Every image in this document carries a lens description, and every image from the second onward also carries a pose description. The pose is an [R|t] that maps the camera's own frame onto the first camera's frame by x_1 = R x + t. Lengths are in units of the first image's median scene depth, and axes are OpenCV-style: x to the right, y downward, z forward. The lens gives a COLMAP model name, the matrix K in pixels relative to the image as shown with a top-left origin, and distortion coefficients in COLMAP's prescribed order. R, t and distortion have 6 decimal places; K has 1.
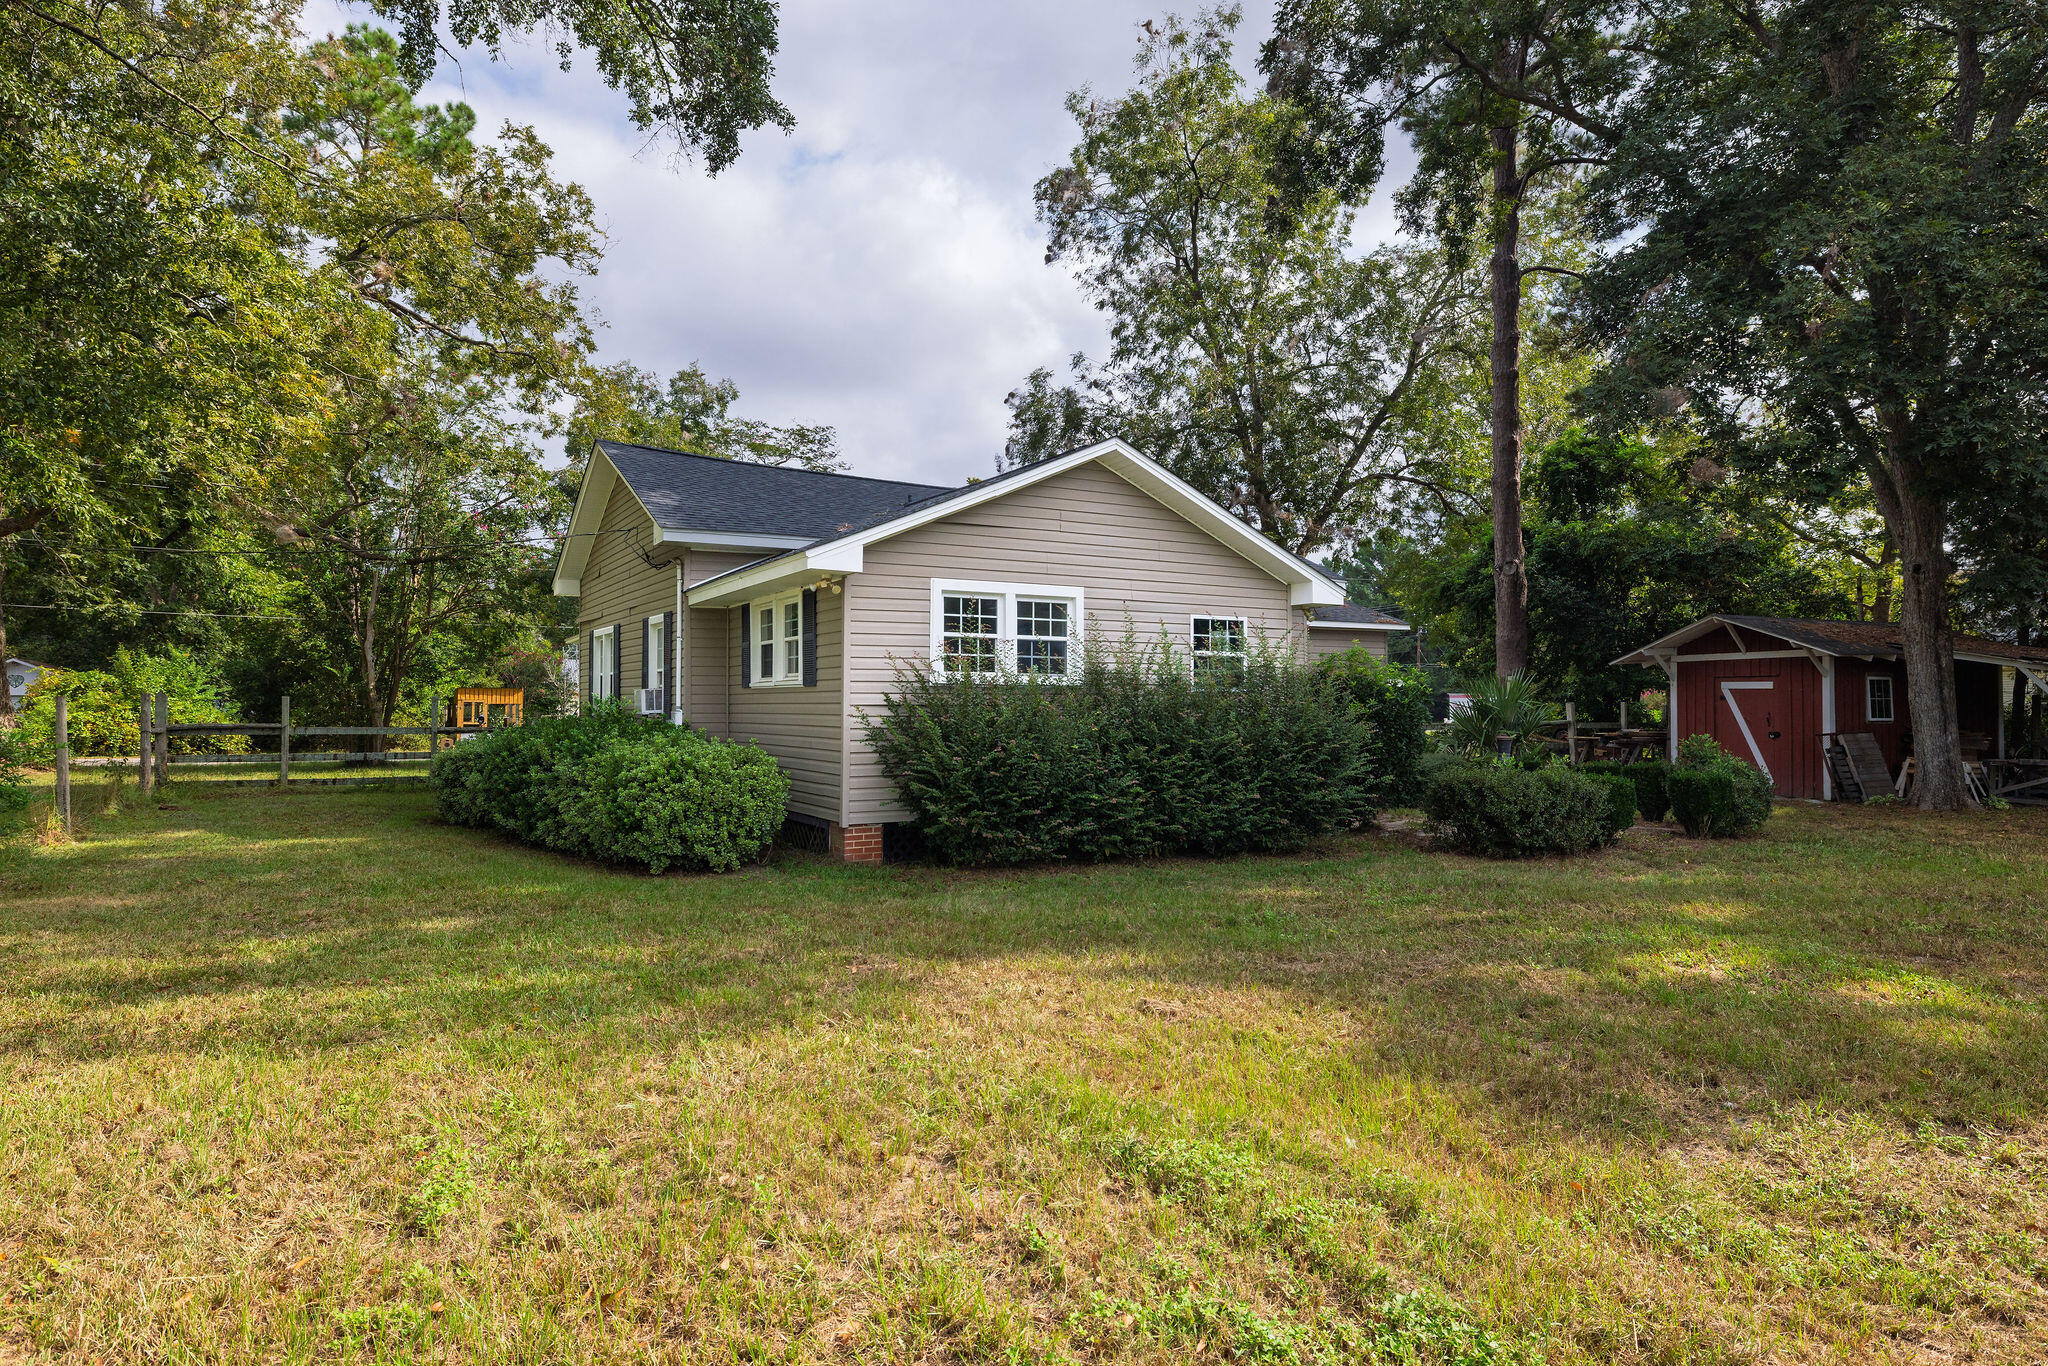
lens RADIAL K [[1172.4, 0, 1024.0], [0, 1172.4, 683.0], [0, 0, 1]] dist [-0.000180, -0.000052]
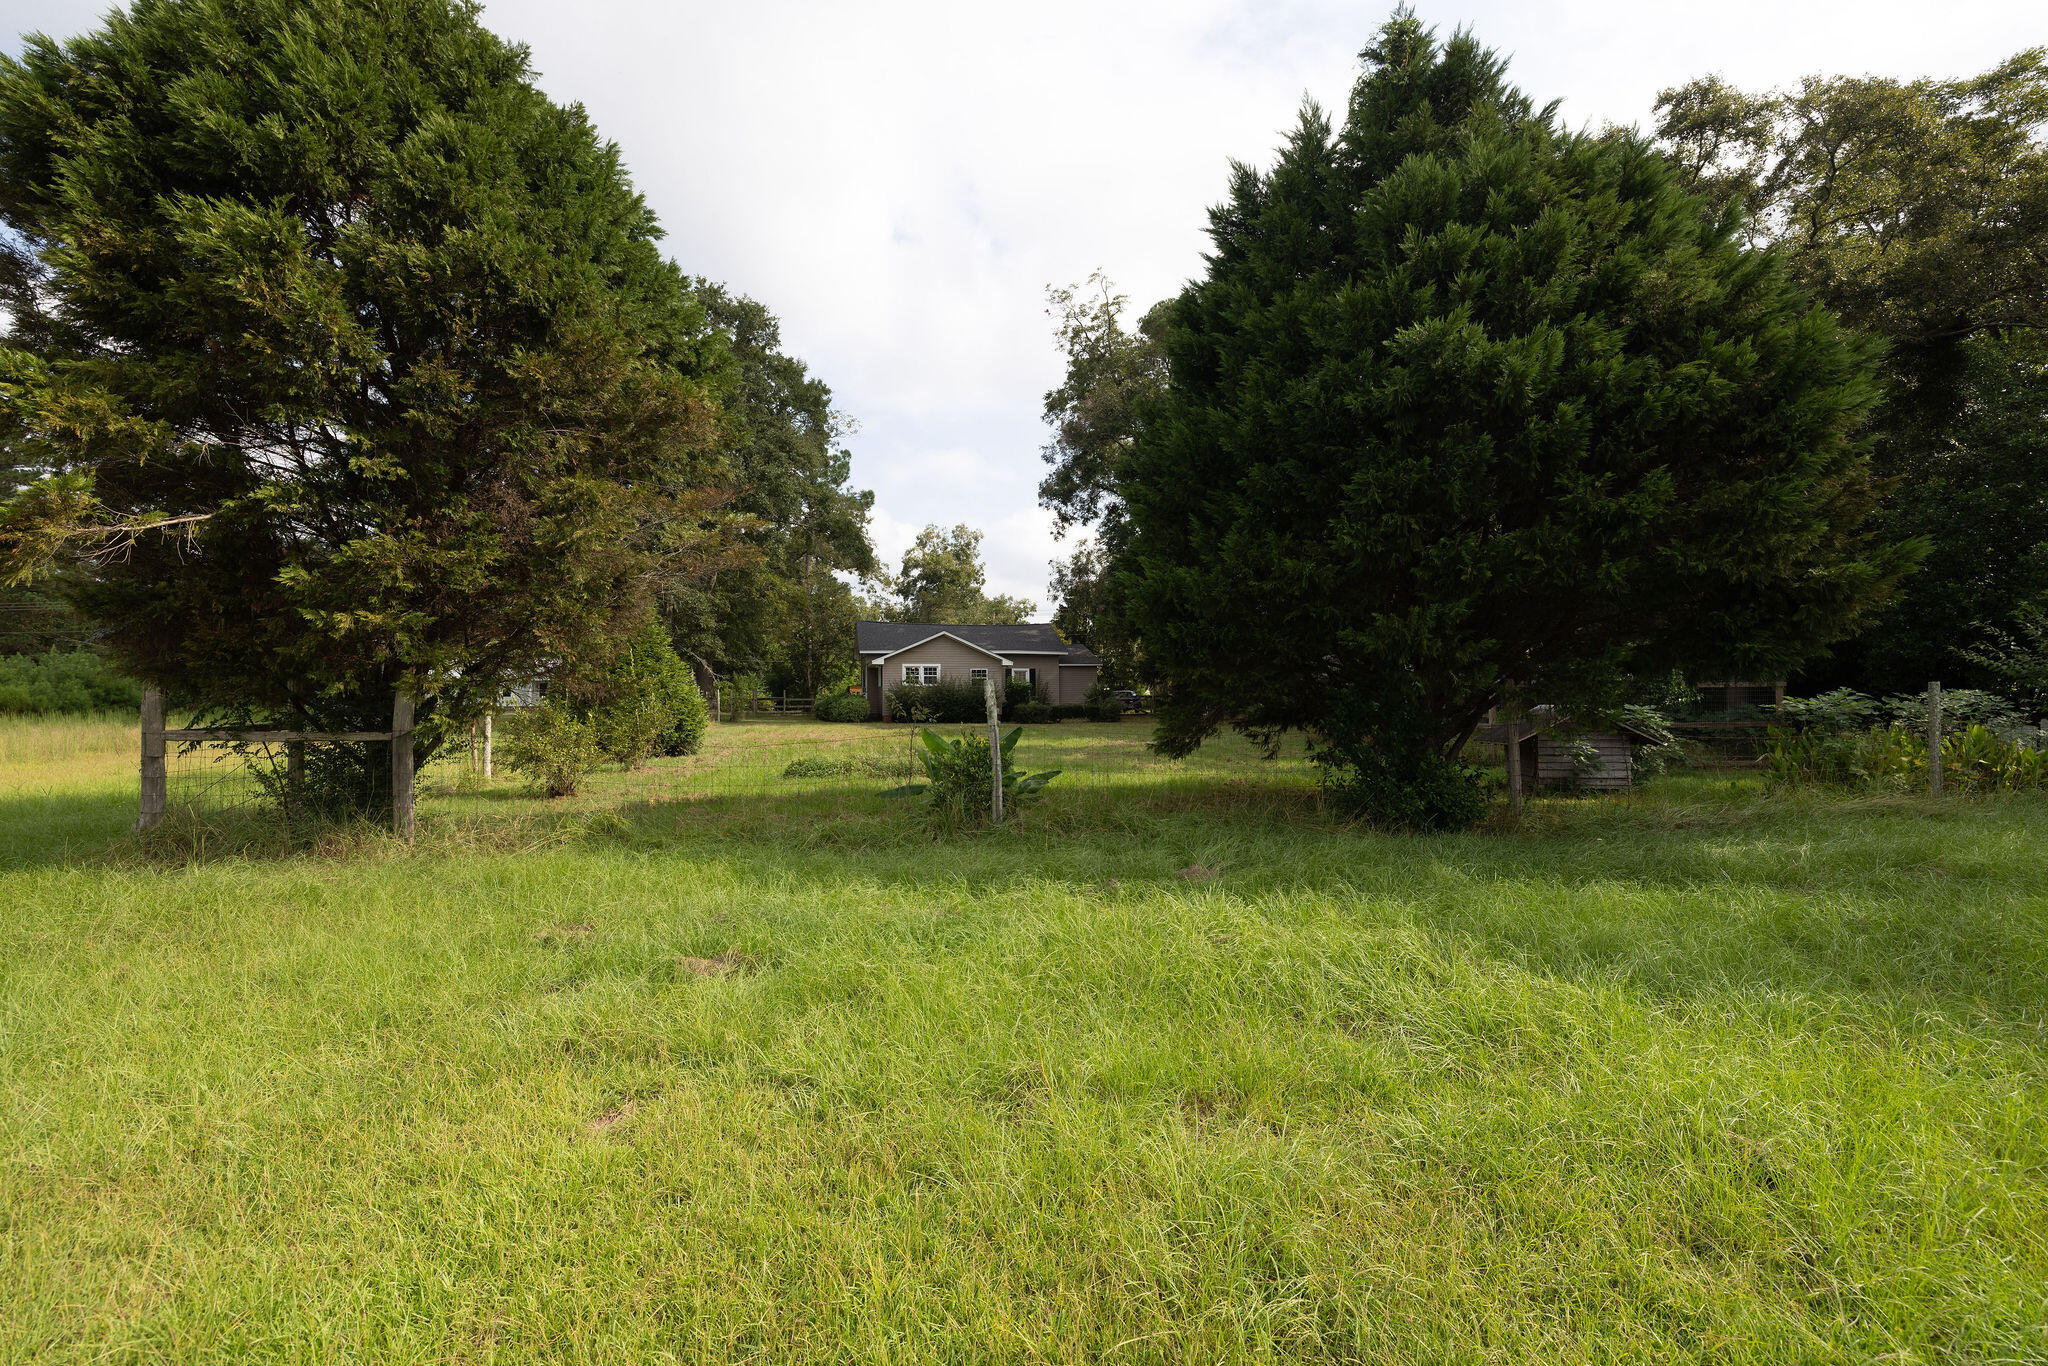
lens RADIAL K [[878.1, 0, 1024.0], [0, 878.1, 683.0], [0, 0, 1]] dist [0.000788, 0.000047]
pose [[0.955130, -0.003966, -0.296159, 1.386590], [0.004784, 0.999986, 0.002039, -0.016781], [0.296147, -0.003364, 0.955136, -2.161000]]
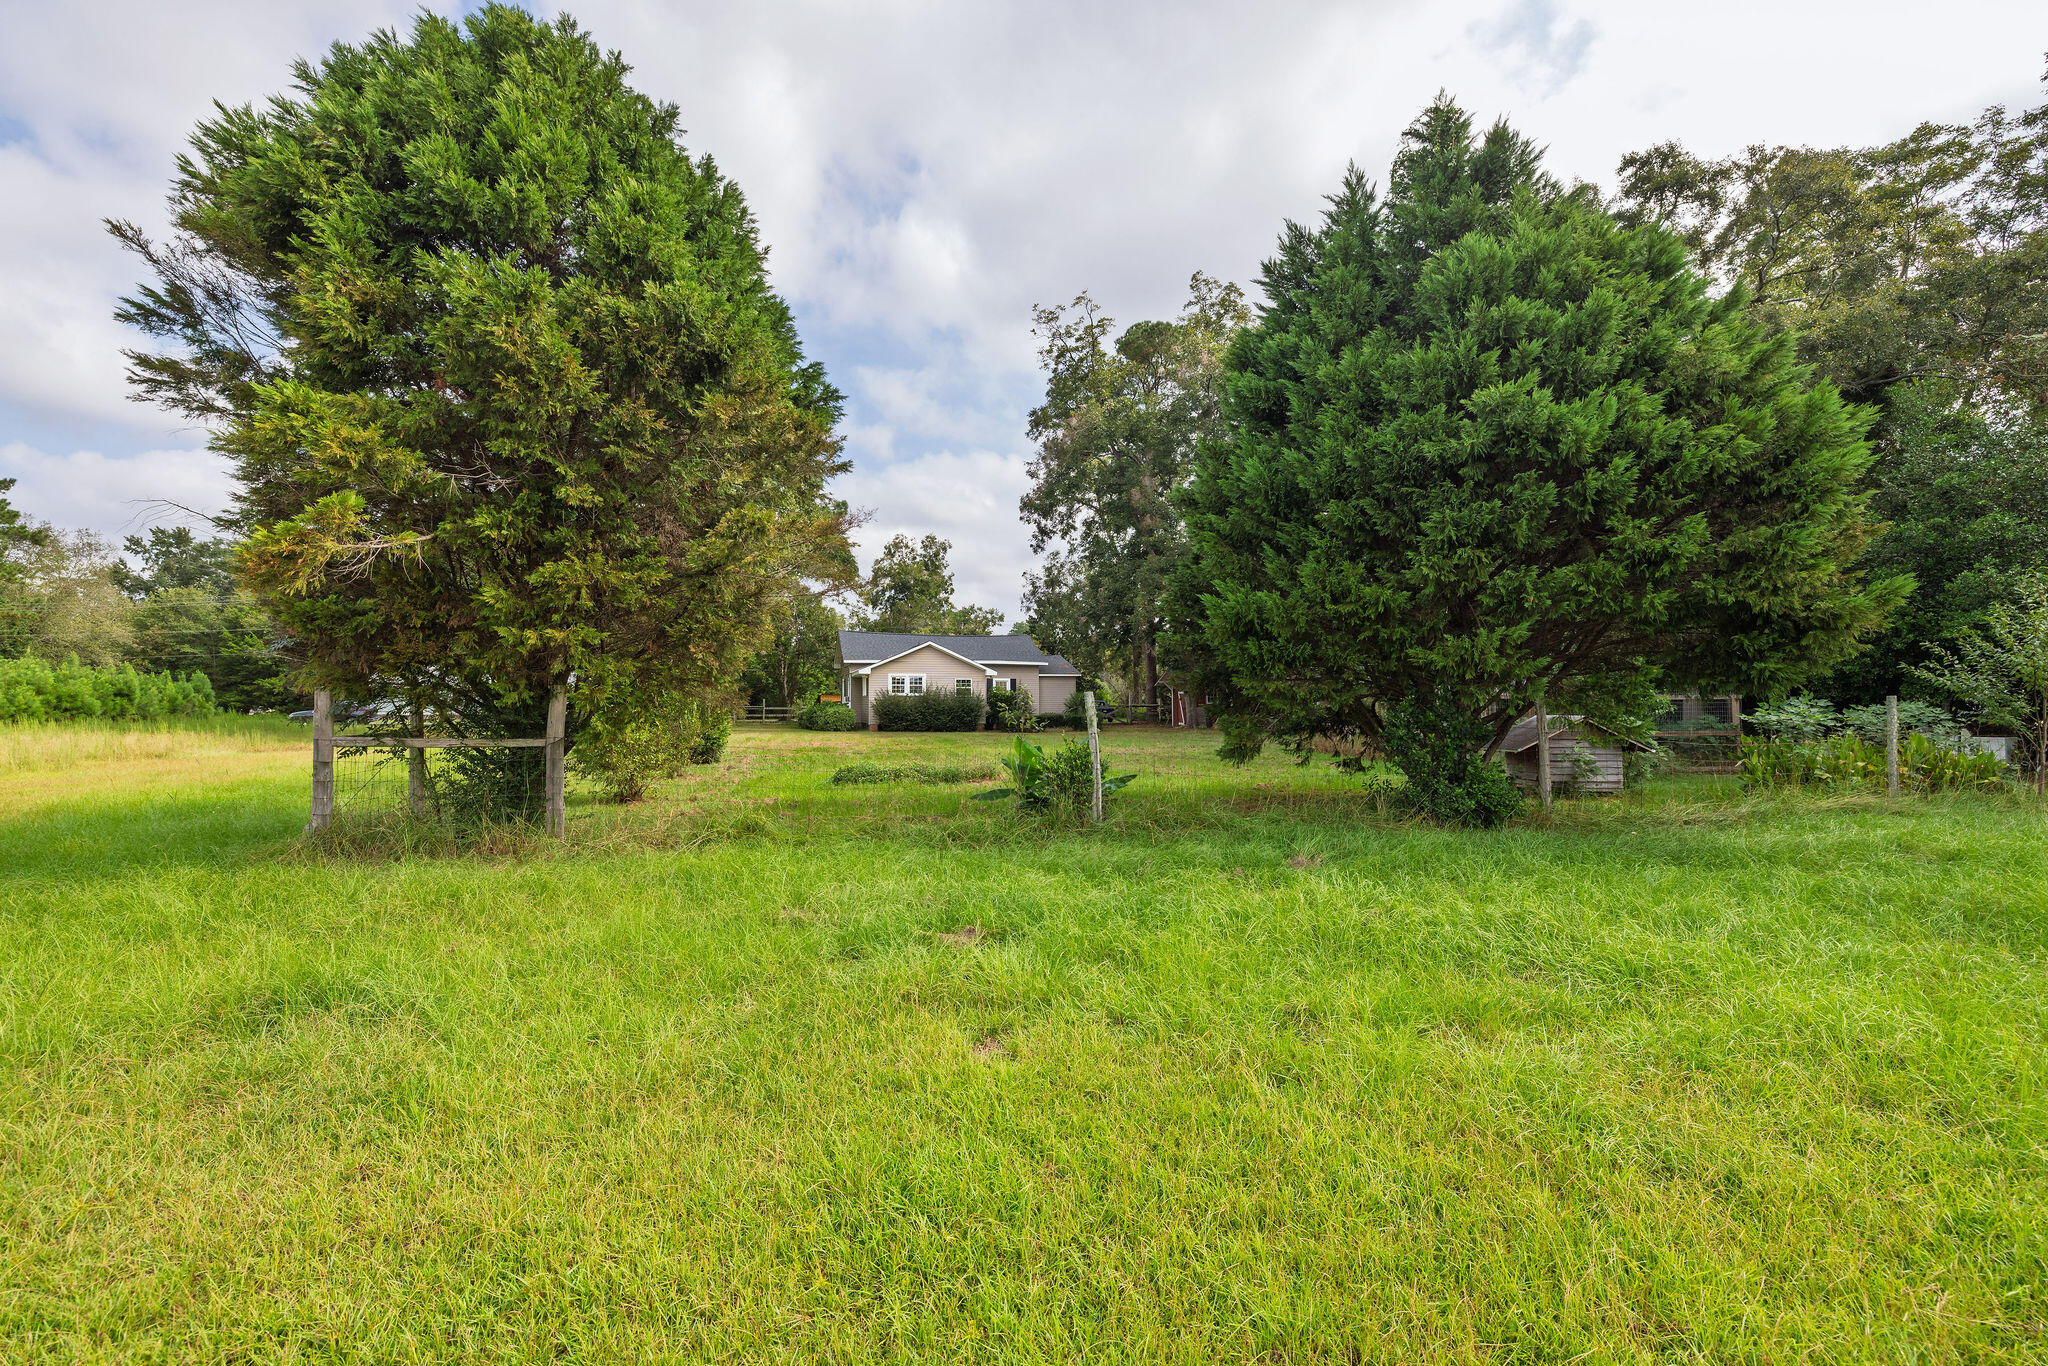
lens RADIAL K [[876.5, 0, 1024.0], [0, 876.5, 683.0], [0, 0, 1]] dist [0.000431, -0.000013]
pose [[0.970269, -0.003252, -0.242008, 1.278622], [0.001286, 0.999965, -0.008282, -0.019423], [0.242026, 0.007724, 0.970239, -2.263677]]
